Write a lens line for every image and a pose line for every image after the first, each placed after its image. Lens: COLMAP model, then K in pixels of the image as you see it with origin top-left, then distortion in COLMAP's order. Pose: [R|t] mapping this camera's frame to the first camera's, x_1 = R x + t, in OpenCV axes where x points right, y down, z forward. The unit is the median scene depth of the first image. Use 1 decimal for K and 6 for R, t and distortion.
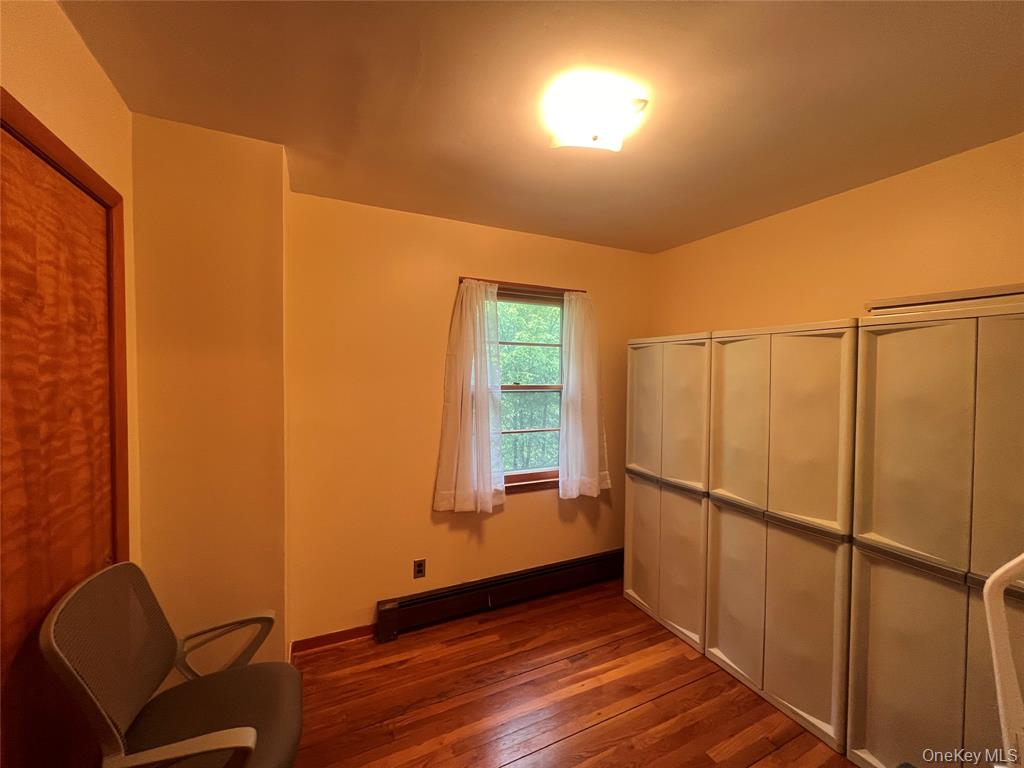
lens RADIAL K [[409.8, 0, 511.5], [0, 409.8, 381.6], [0, 0, 1]] dist [-0.002320, -0.000292]
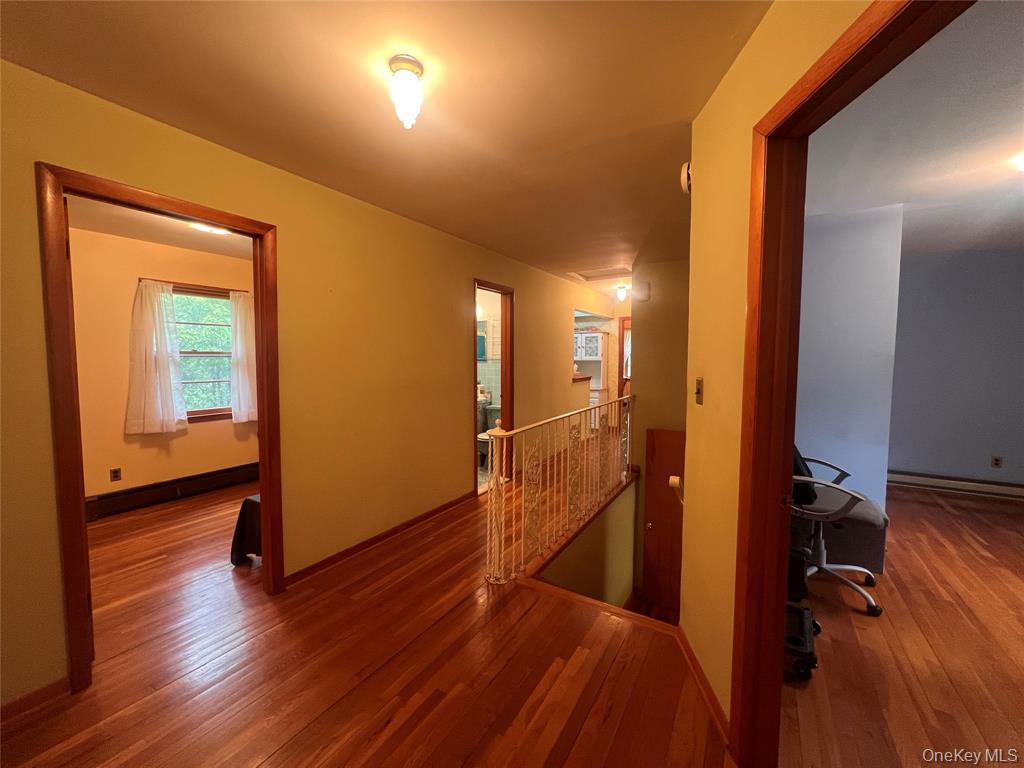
lens RADIAL K [[409.8, 0, 504.5], [0, 409.8, 380.9], [0, 0, 1]] dist [-0.002320, -0.000292]
pose [[0.842059, -0.045768, 0.537440, 0.169631], [0.029385, 0.998806, 0.039017, 0.097623], [-0.538585, -0.017062, 0.842399, -0.934379]]
